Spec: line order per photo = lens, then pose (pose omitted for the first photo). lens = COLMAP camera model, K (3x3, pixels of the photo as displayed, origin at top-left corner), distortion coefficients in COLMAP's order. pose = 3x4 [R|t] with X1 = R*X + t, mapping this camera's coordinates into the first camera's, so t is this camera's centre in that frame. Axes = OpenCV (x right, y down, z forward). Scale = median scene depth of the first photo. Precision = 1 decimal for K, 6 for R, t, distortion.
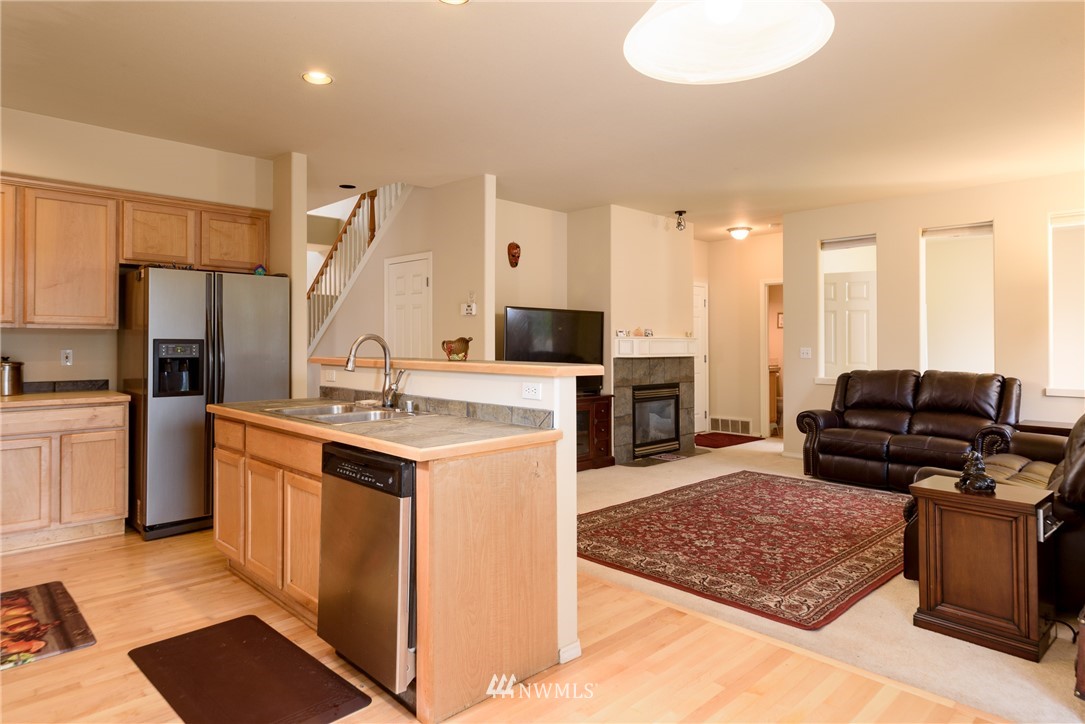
lens RADIAL K [[653.7, 0, 542.5], [0, 653.7, 323.6], [0, 0, 1]] dist [0.001972, 0.000275]
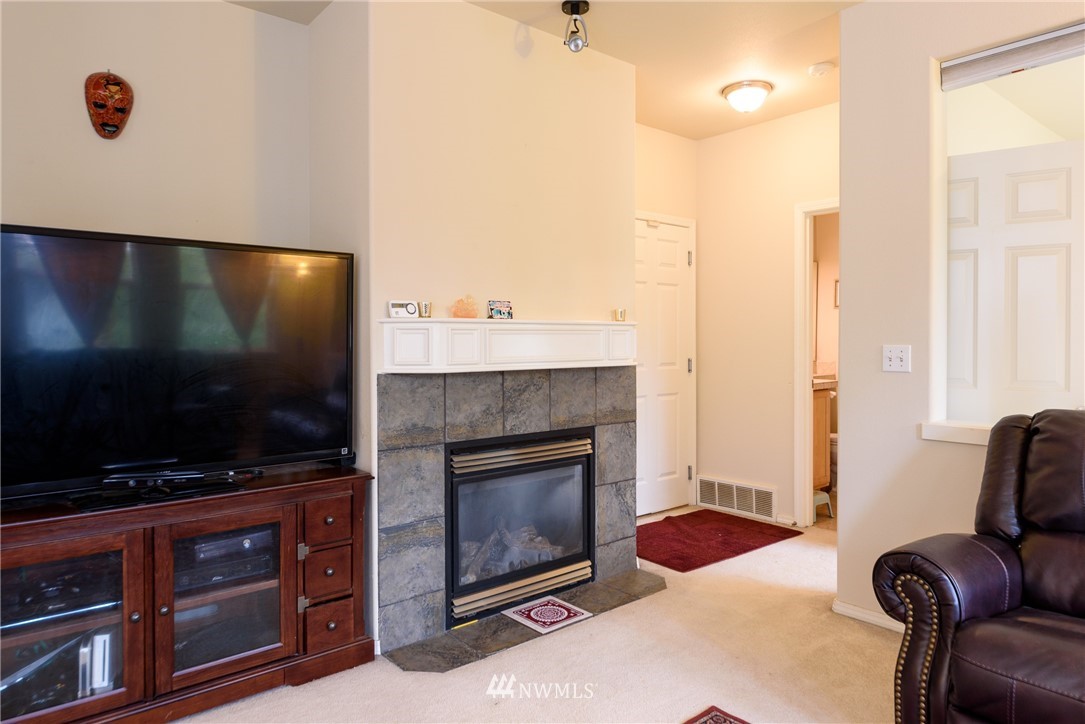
lens RADIAL K [[696.5, 0, 544.2], [0, 696.5, 344.2], [0, 0, 1]] dist [-0.003670, -0.001388]
pose [[0.998006, -0.006197, -0.062817, 0.209396], [0.008584, 0.999248, 0.037801, 0.018599], [0.062536, -0.038265, 0.997309, 0.548188]]
